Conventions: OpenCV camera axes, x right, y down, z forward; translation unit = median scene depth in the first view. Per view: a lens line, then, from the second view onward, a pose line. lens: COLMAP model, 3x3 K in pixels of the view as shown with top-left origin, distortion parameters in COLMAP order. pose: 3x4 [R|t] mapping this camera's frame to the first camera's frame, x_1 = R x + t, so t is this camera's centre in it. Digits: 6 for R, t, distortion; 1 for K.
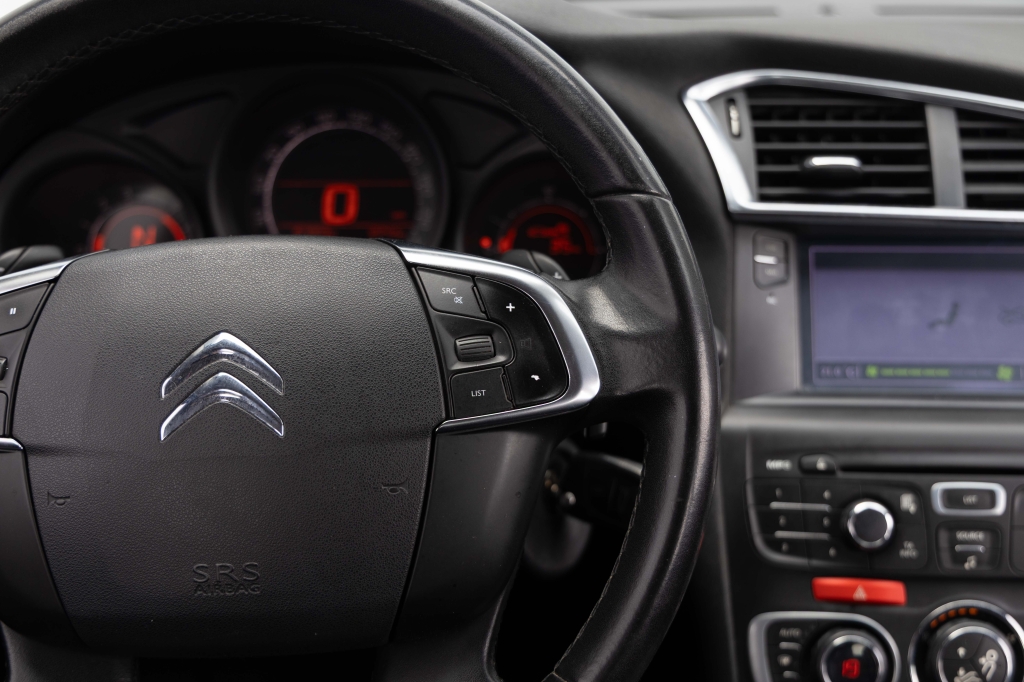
lens RADIAL K [[1462.8, 0, 512.0], [0, 1462.8, 341.0], [0, 0, 1]] dist [0.002460, -0.011943]
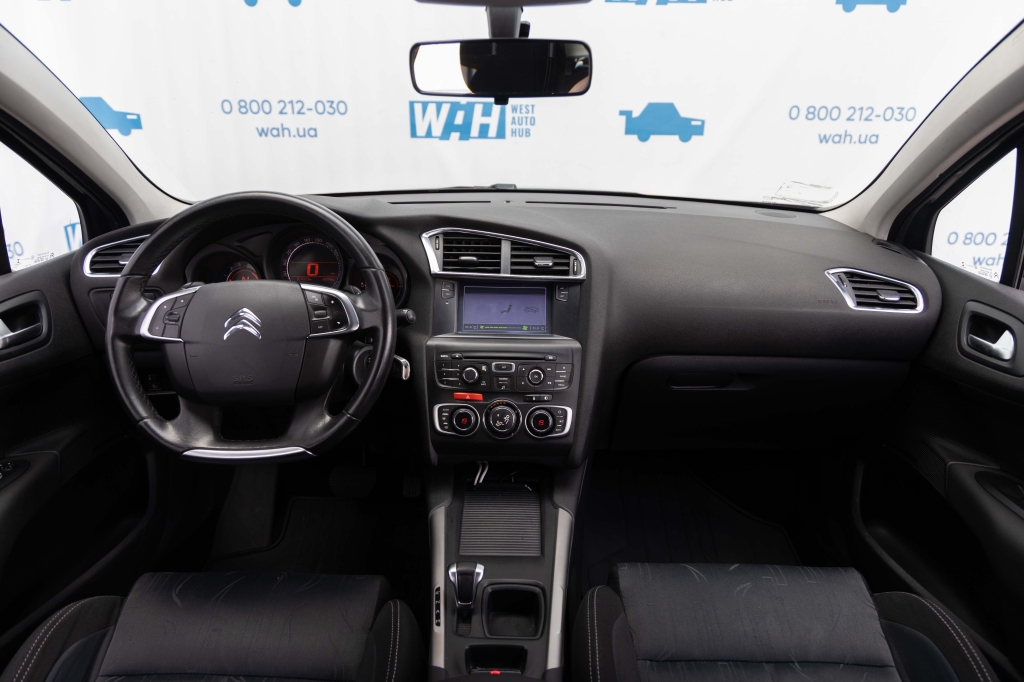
lens RADIAL K [[690.0, 0, 515.8], [0, 690.0, 343.6], [0, 0, 1]] dist [0.008896, 0.005953]
pose [[0.999630, 0.010452, 0.025114, 0.300757], [-0.010857, 0.999813, 0.016025, 0.033581], [-0.024942, -0.016292, 0.999556, -0.469800]]
